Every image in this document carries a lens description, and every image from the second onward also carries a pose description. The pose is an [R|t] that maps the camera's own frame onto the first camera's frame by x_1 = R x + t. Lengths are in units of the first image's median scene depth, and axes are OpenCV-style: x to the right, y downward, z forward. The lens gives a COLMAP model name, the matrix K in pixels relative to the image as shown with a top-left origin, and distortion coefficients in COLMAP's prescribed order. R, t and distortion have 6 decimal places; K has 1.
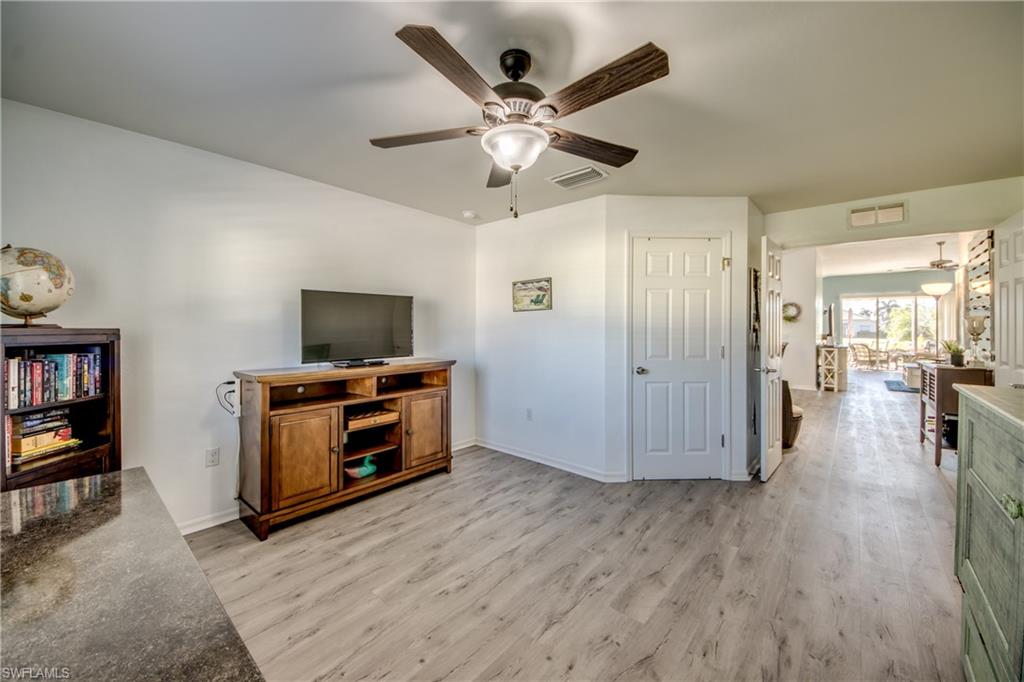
lens RADIAL K [[416.5, 0, 512.5], [0, 416.5, 339.5], [0, 0, 1]] dist [0.023018, -0.021301]
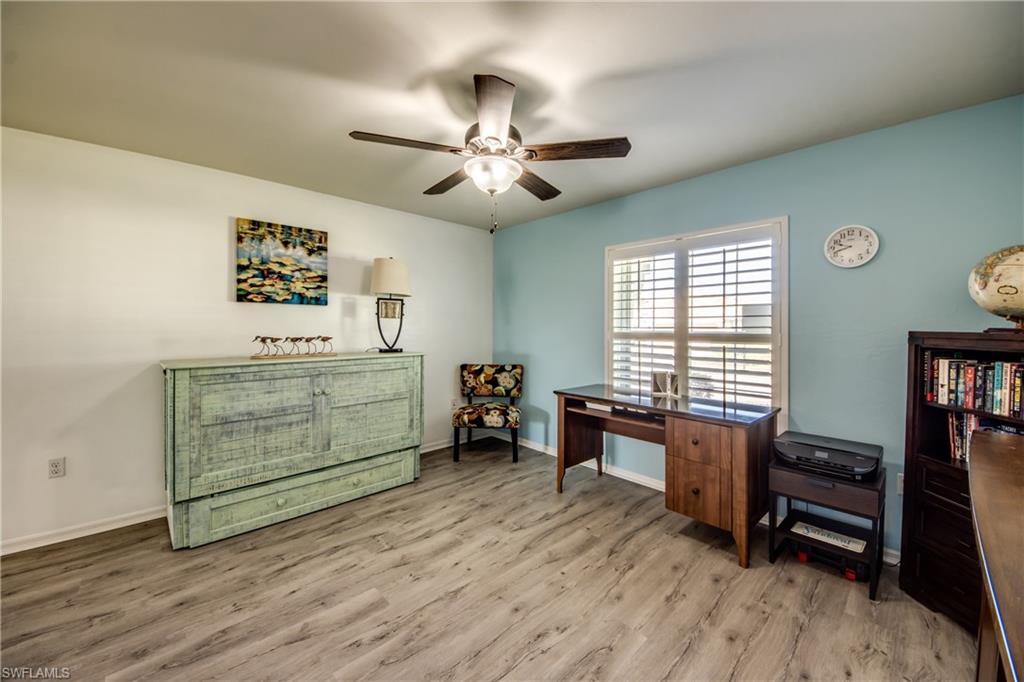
lens RADIAL K [[416.5, 0, 512.5], [0, 416.5, 339.5], [0, 0, 1]] dist [0.023018, -0.021301]
pose [[-0.995577, -0.014496, 0.092828, -0.147757], [-0.009369, 0.998418, 0.055434, -0.051831], [-0.093485, 0.054320, -0.994138, 2.032109]]
